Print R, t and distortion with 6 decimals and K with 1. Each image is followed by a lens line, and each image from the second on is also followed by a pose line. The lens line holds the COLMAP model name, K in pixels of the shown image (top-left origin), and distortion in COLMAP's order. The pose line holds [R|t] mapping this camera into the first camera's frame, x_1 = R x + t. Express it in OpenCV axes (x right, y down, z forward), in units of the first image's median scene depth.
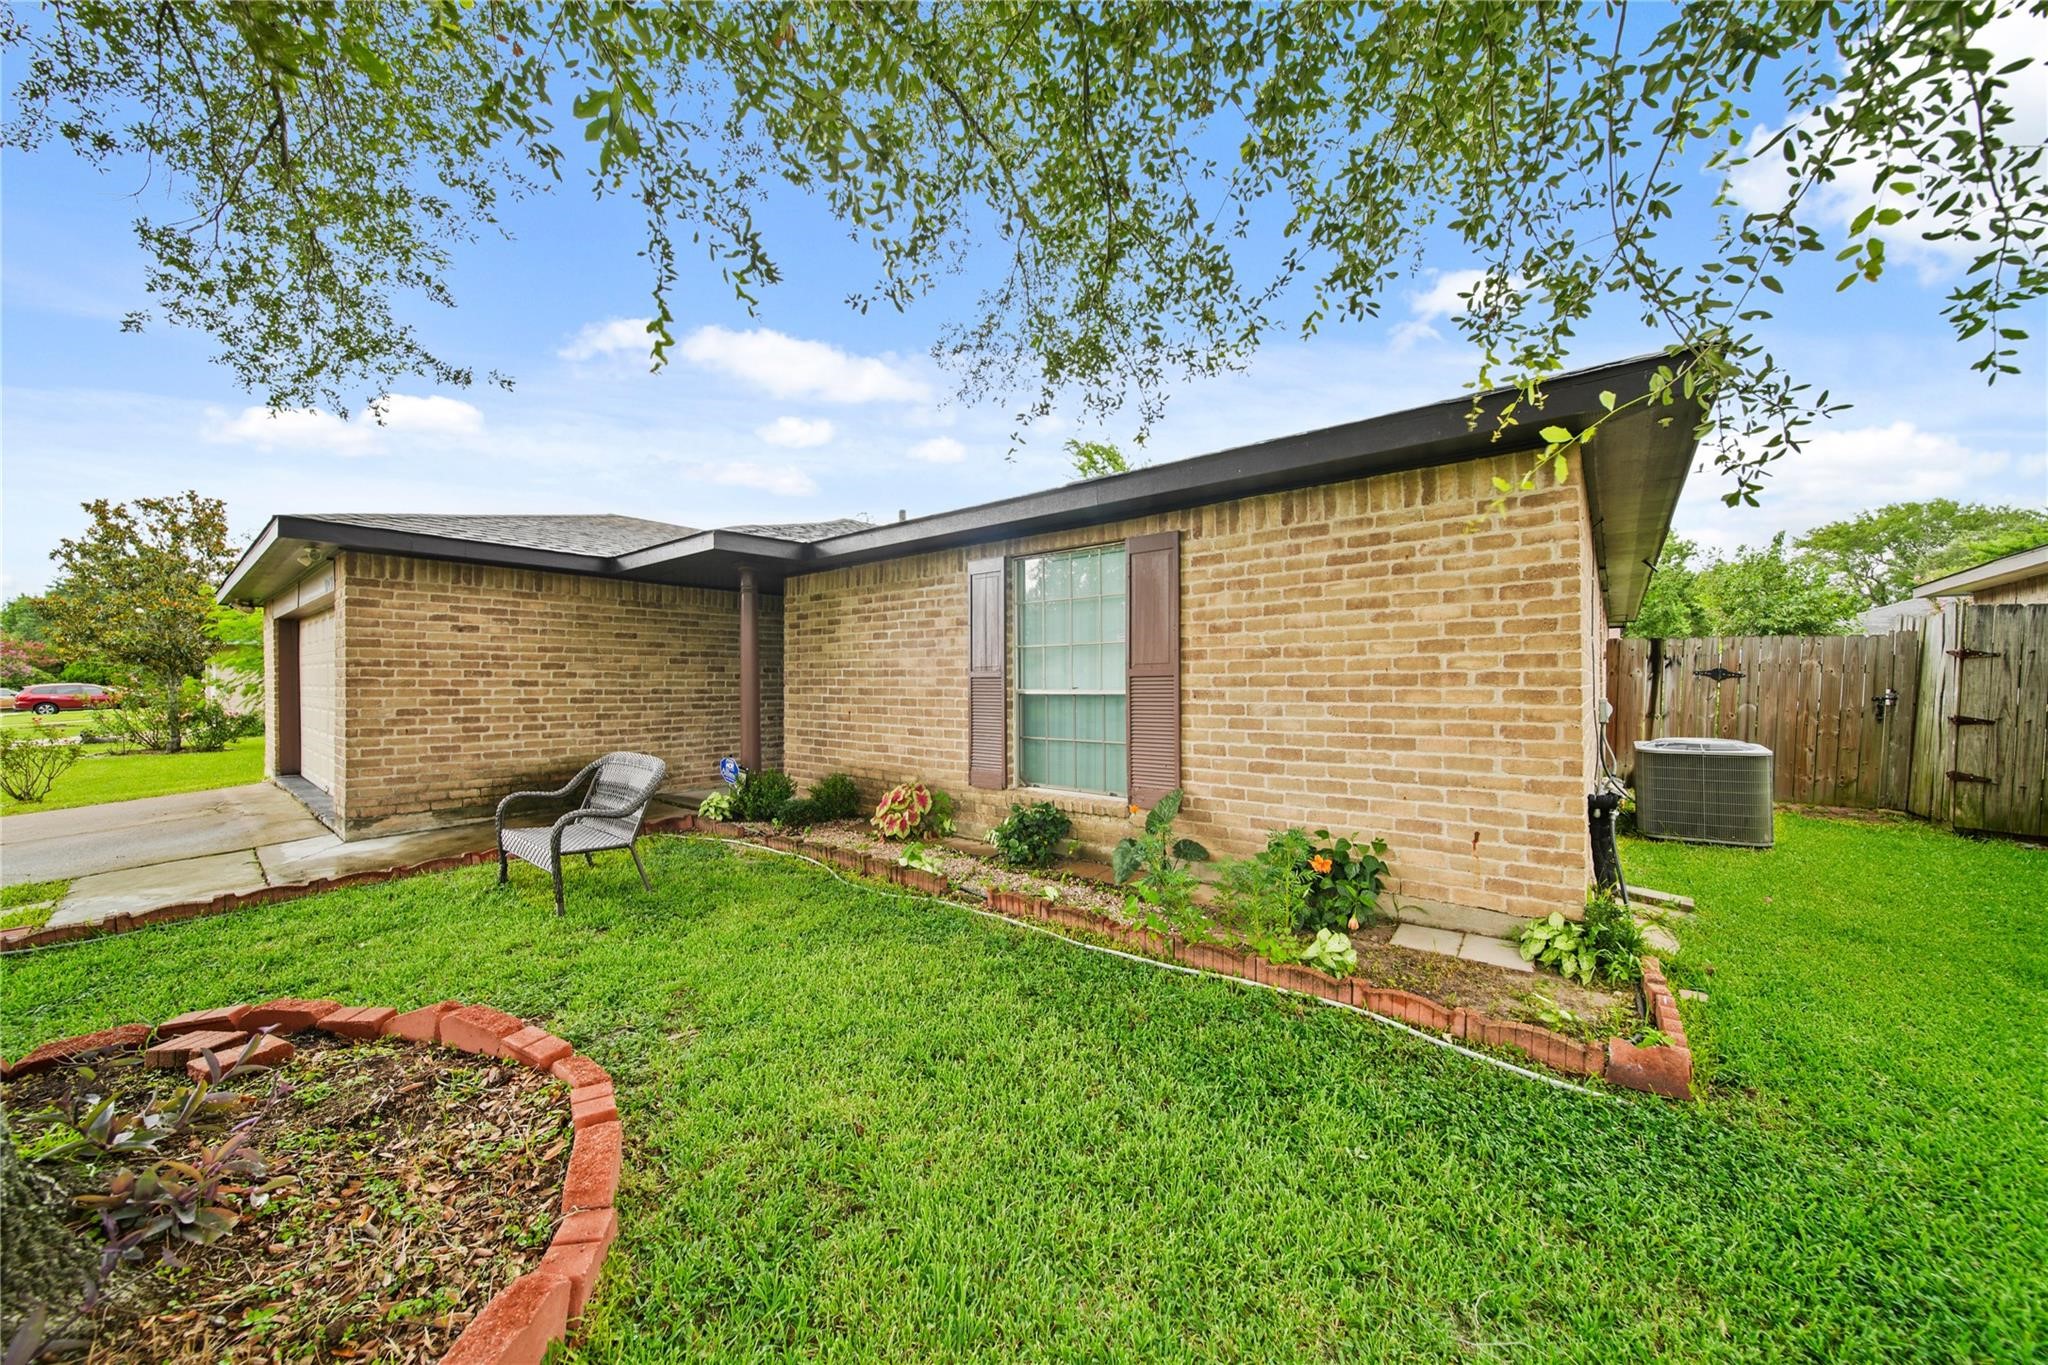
lens RADIAL K [[718.6, 0, 1024.0], [0, 718.6, 682.5], [0, 0, 1]] dist [0.000956, -0.000028]
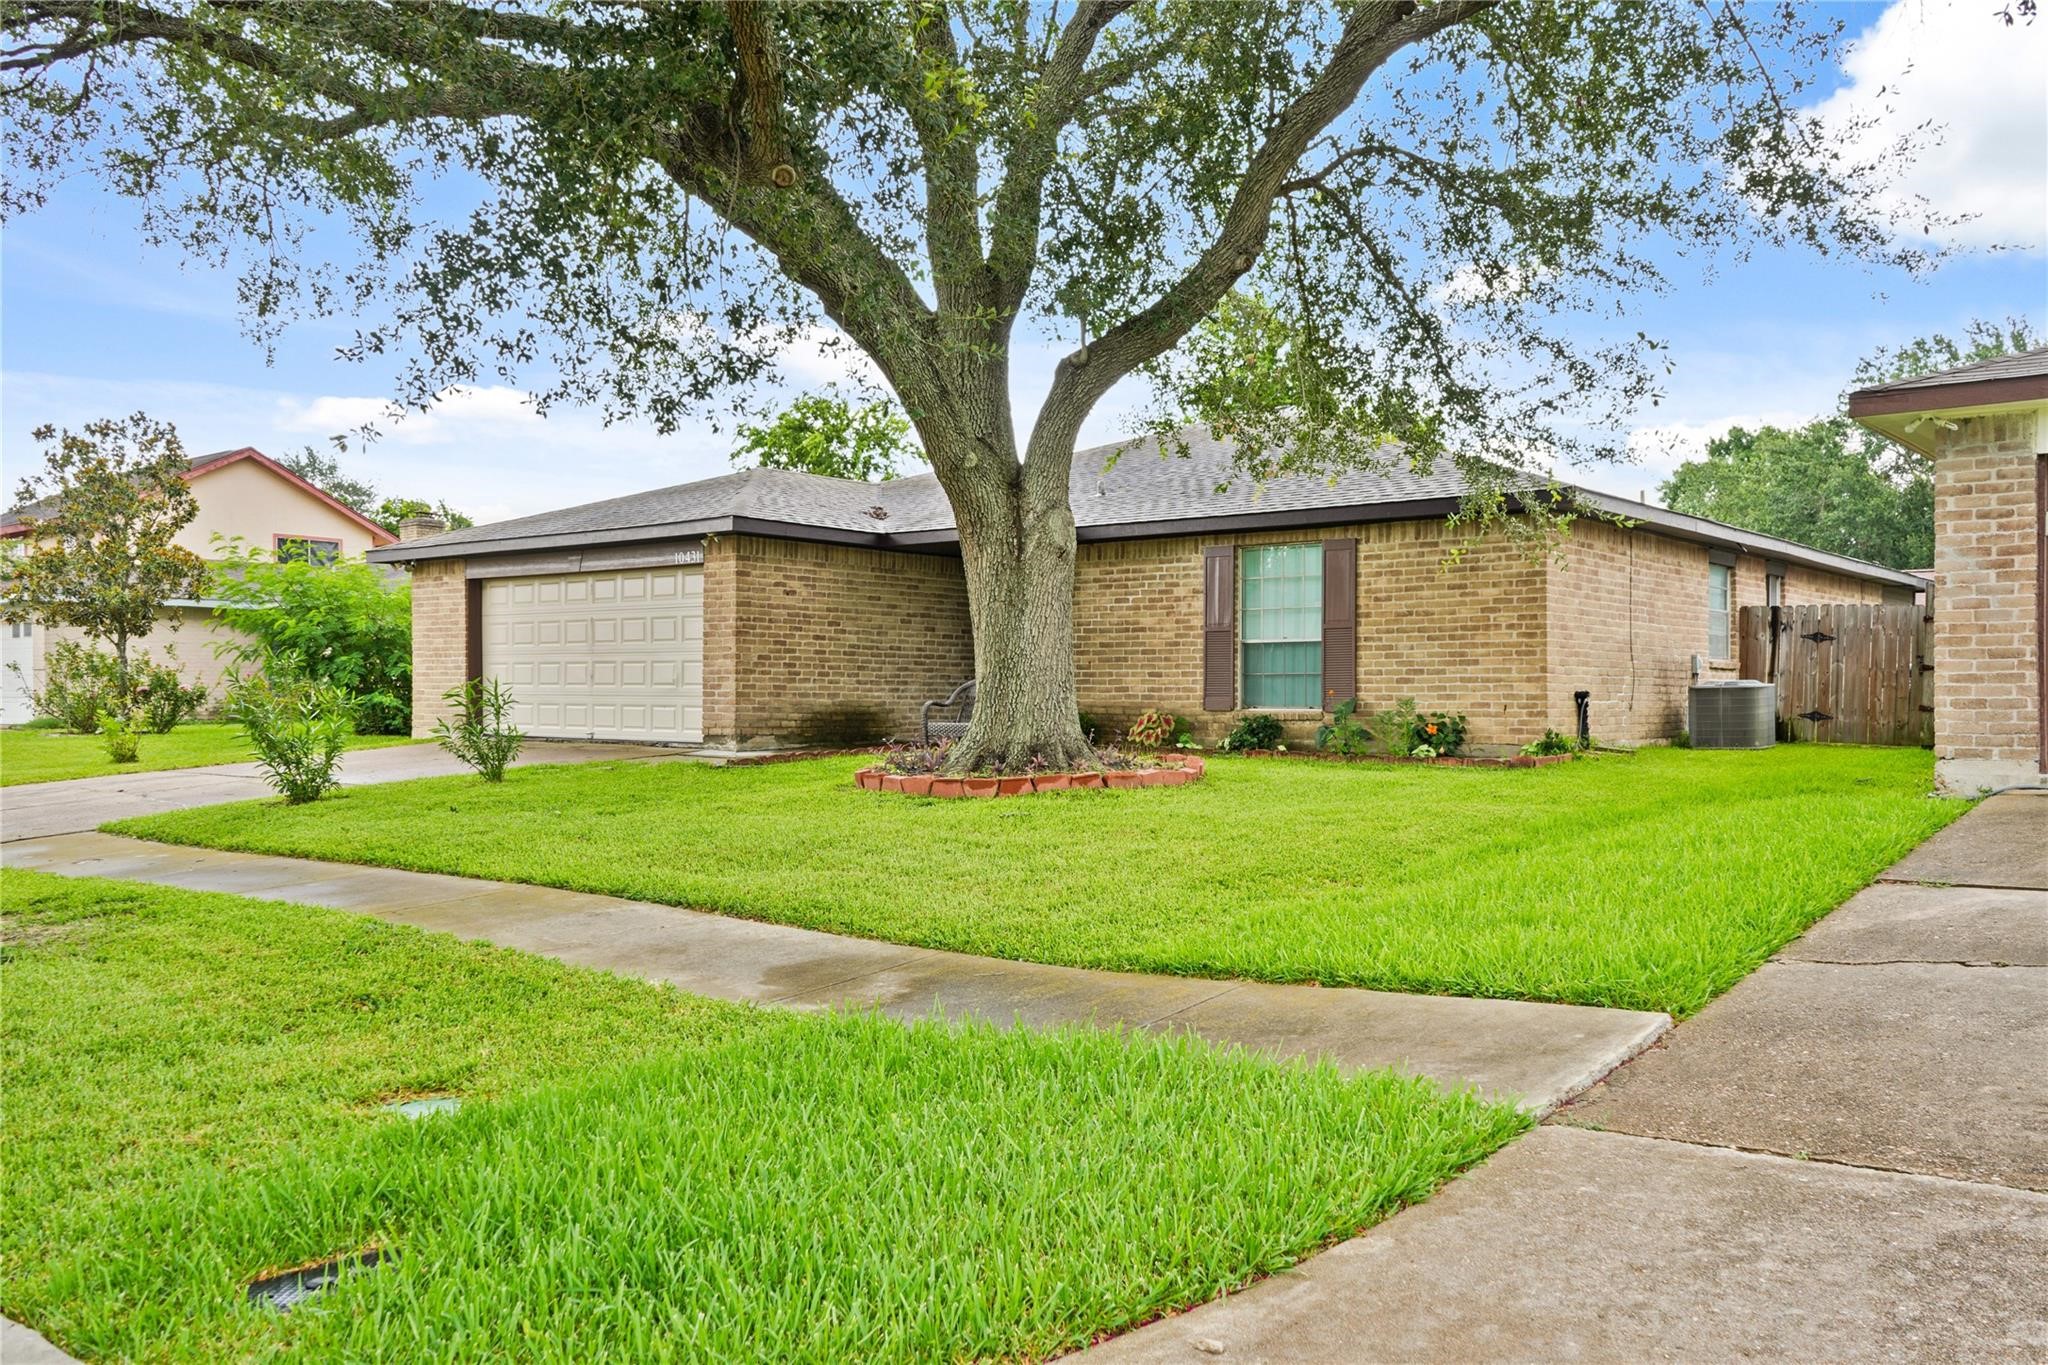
lens RADIAL K [[1686.5, 0, 1022.2], [0, 1686.5, 710.5], [0, 0, 1]] dist [-0.004016, -0.001068]
pose [[0.999953, 0.005895, 0.007710, -0.520211], [-0.005948, 0.999959, 0.006896, 0.143487], [-0.007669, -0.006941, 0.999947, -2.582617]]
